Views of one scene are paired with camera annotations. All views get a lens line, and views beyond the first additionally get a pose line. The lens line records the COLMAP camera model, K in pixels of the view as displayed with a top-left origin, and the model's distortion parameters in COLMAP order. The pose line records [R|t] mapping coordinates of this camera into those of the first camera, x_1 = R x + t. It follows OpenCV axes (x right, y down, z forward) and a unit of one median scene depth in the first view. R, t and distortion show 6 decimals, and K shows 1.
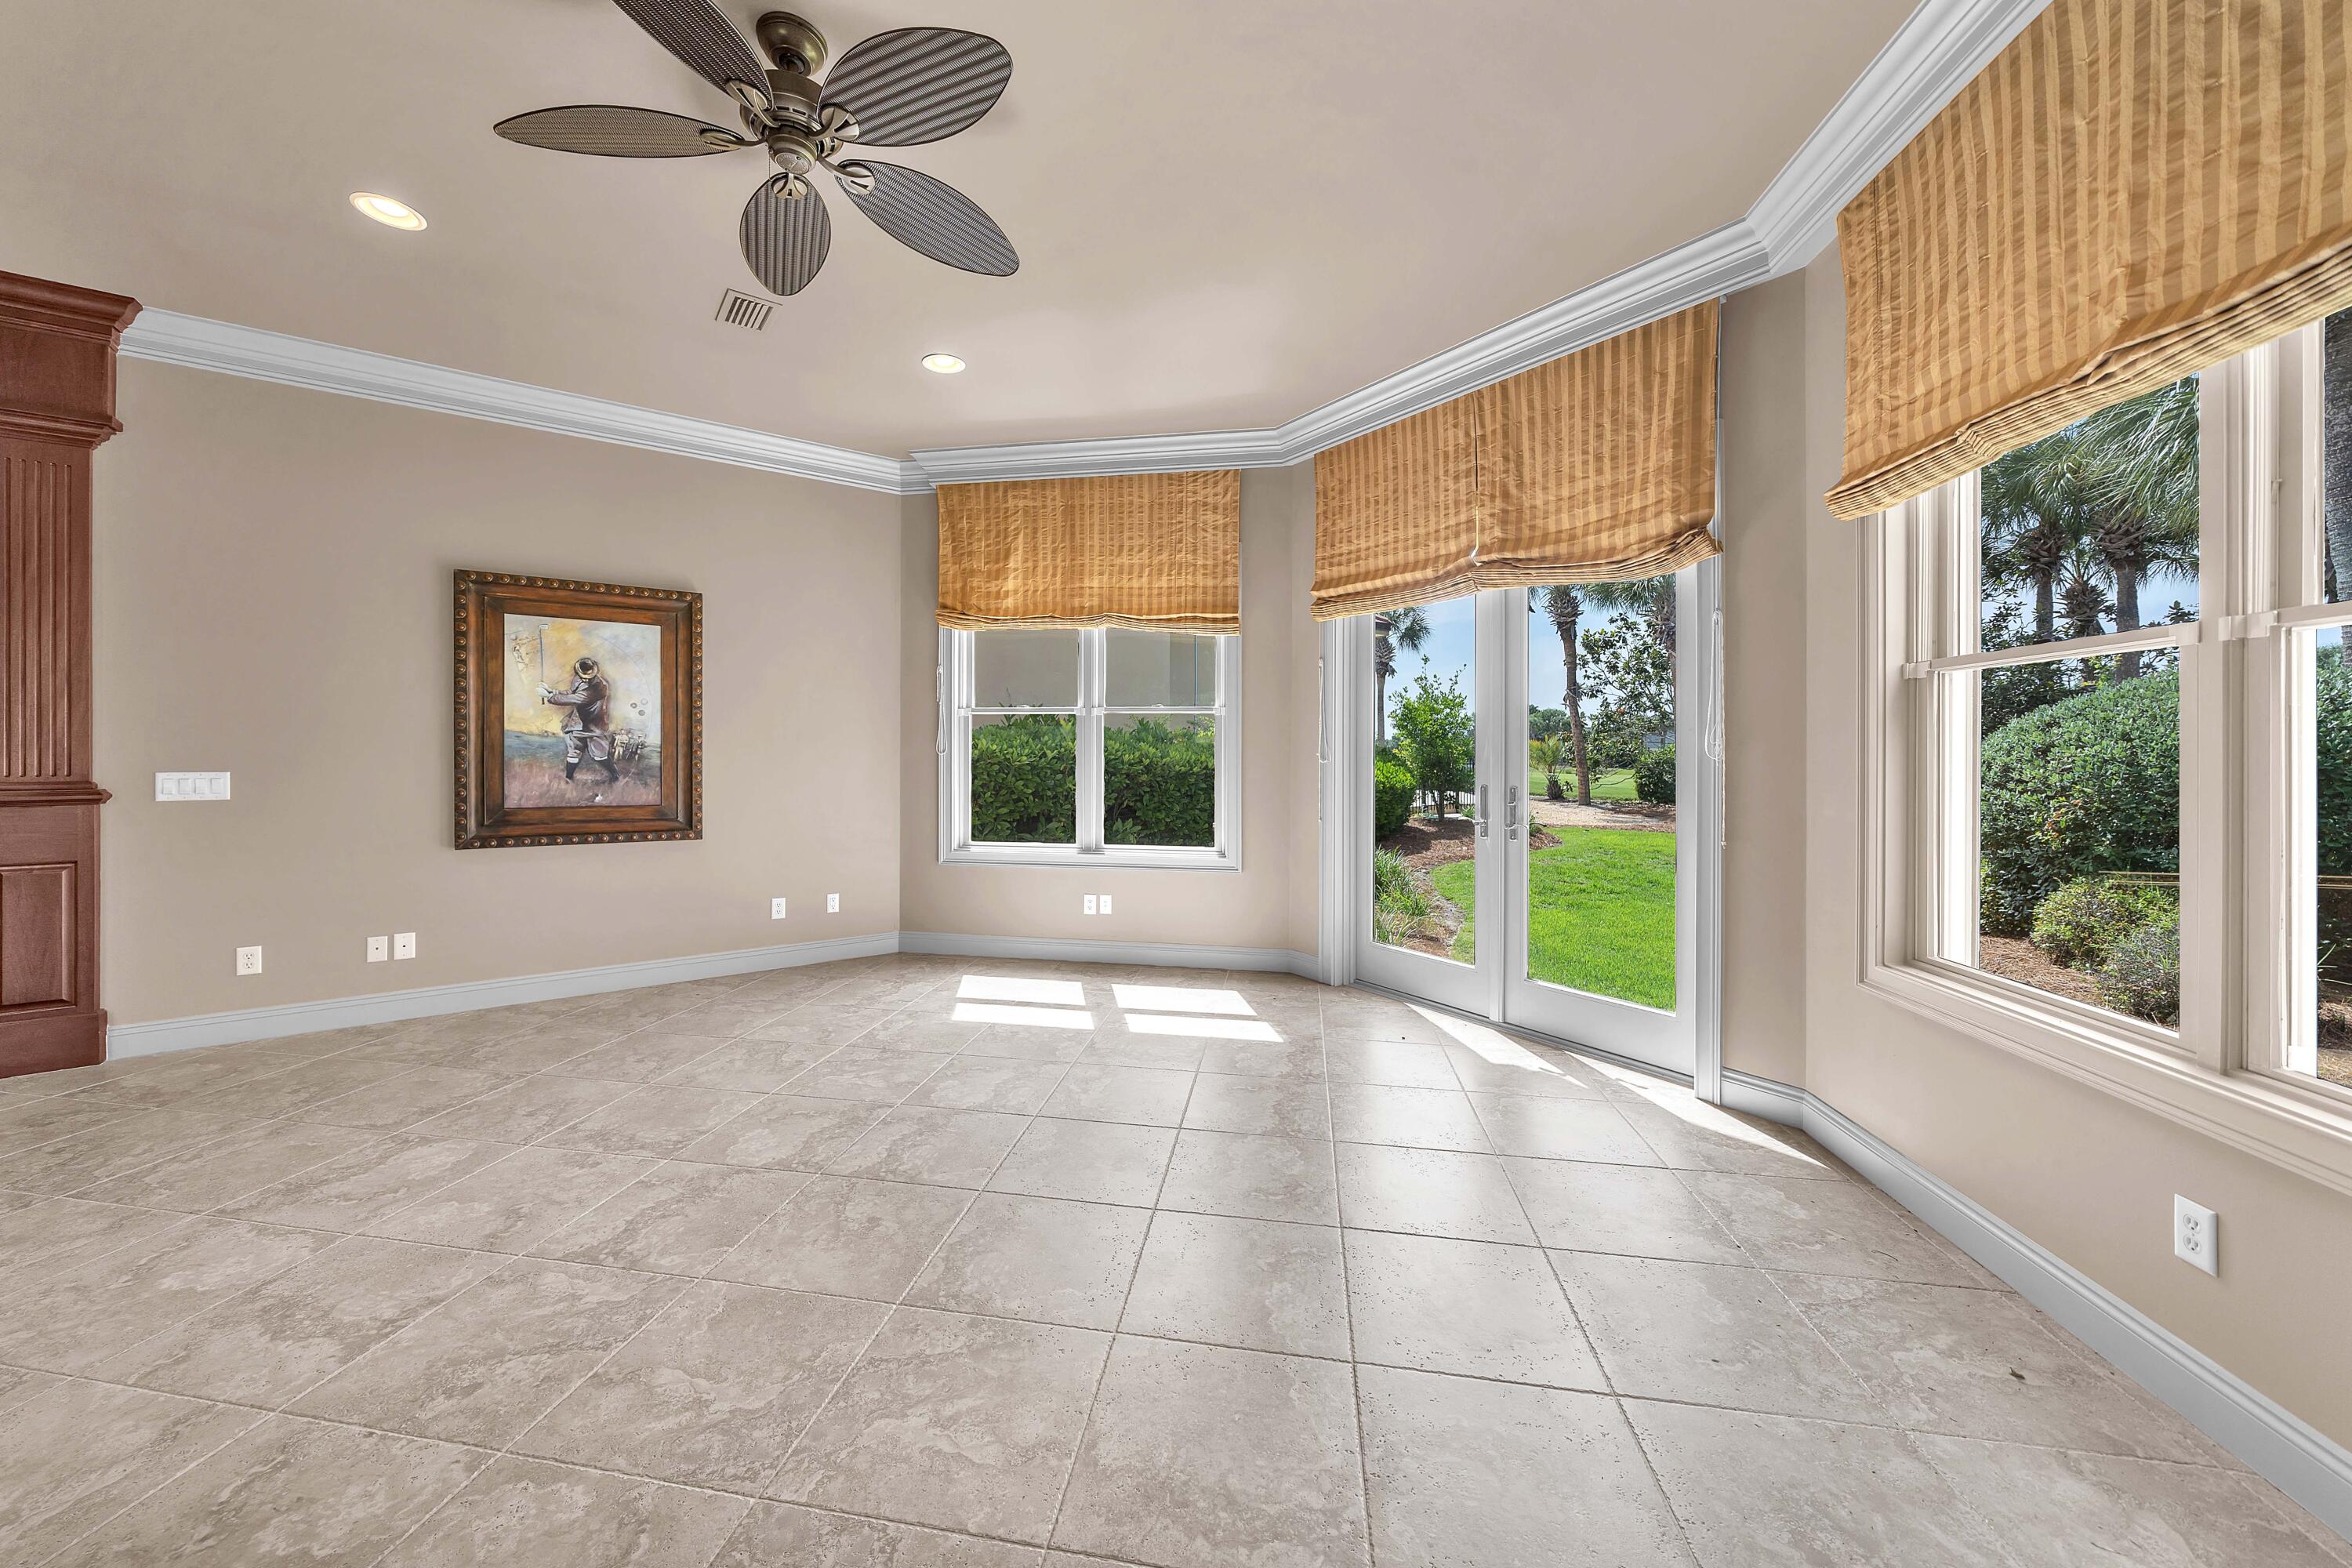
lens RADIAL K [[841.6, 0, 1160.7], [0, 841.6, 758.7], [0, 0, 1]] dist [-0.003526, -0.000089]
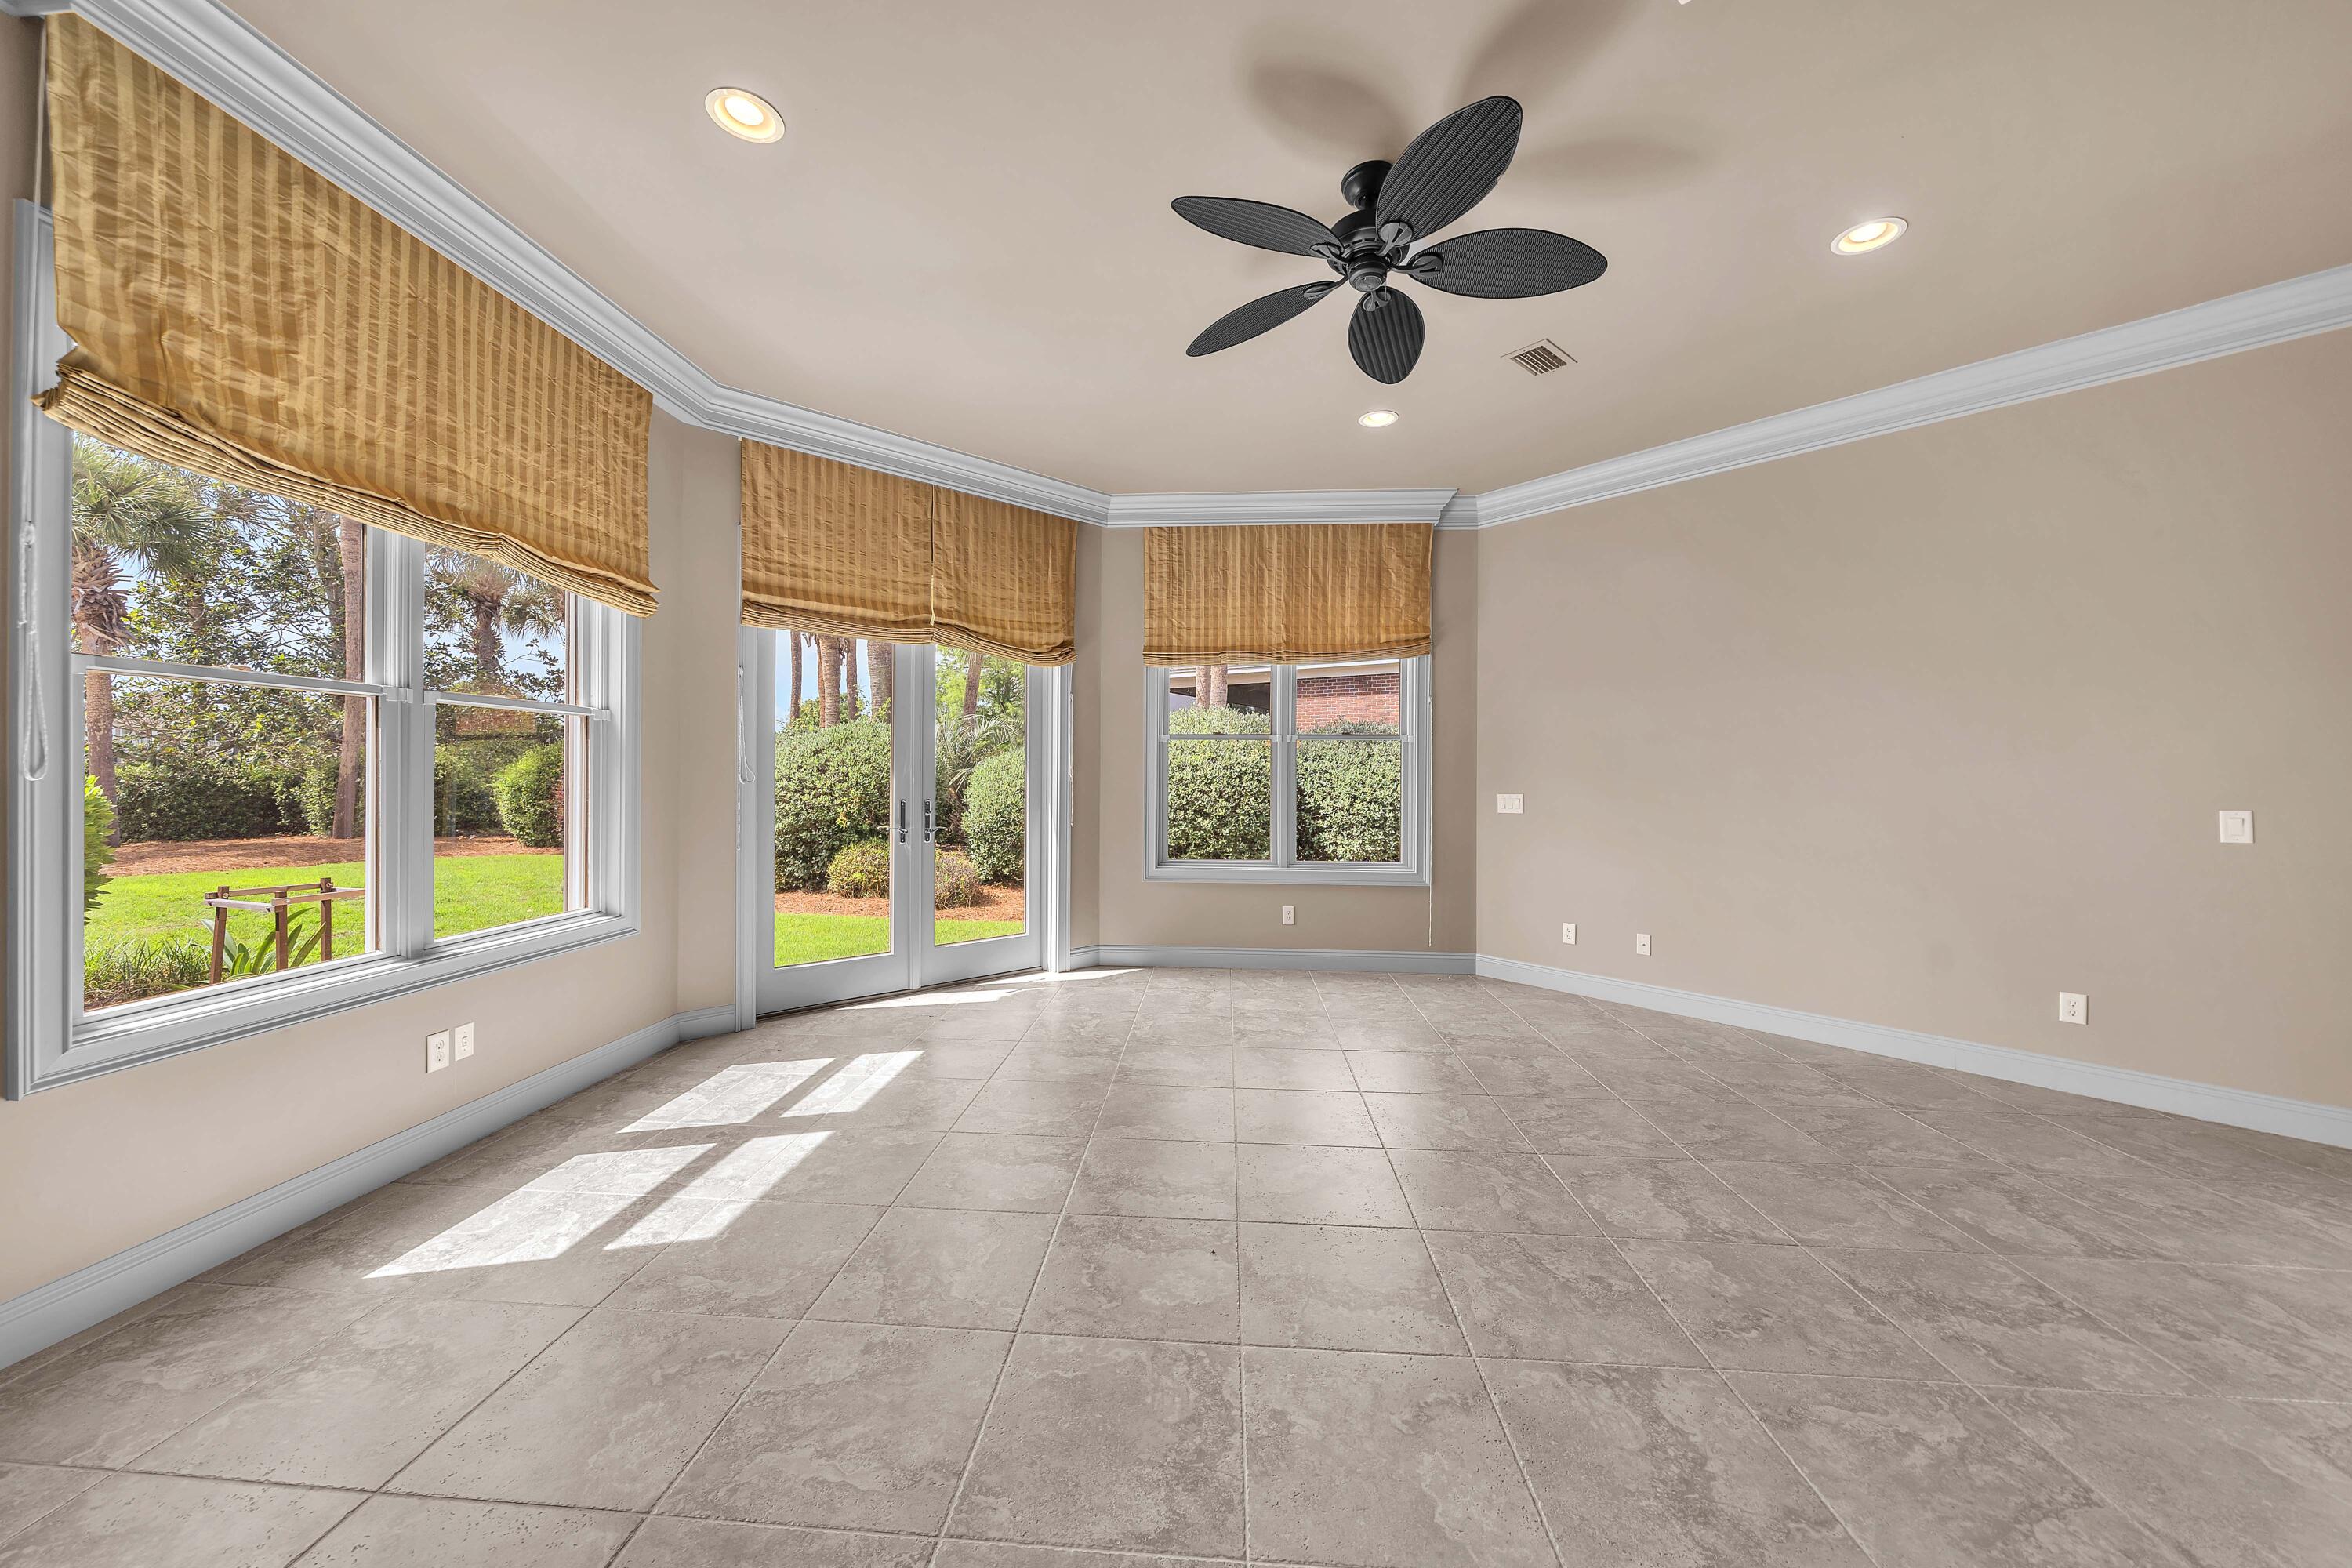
lens RADIAL K [[824.5, 0, 1164.6], [0, 824.5, 771.7], [0, 0, 1]] dist [-0.002094, -0.000263]
pose [[-0.094968, -0.002187, 0.995478, -0.852296], [0.001047, 0.999997, 0.002297, -0.011196], [-0.995480, 0.001260, -0.094965, 0.752093]]
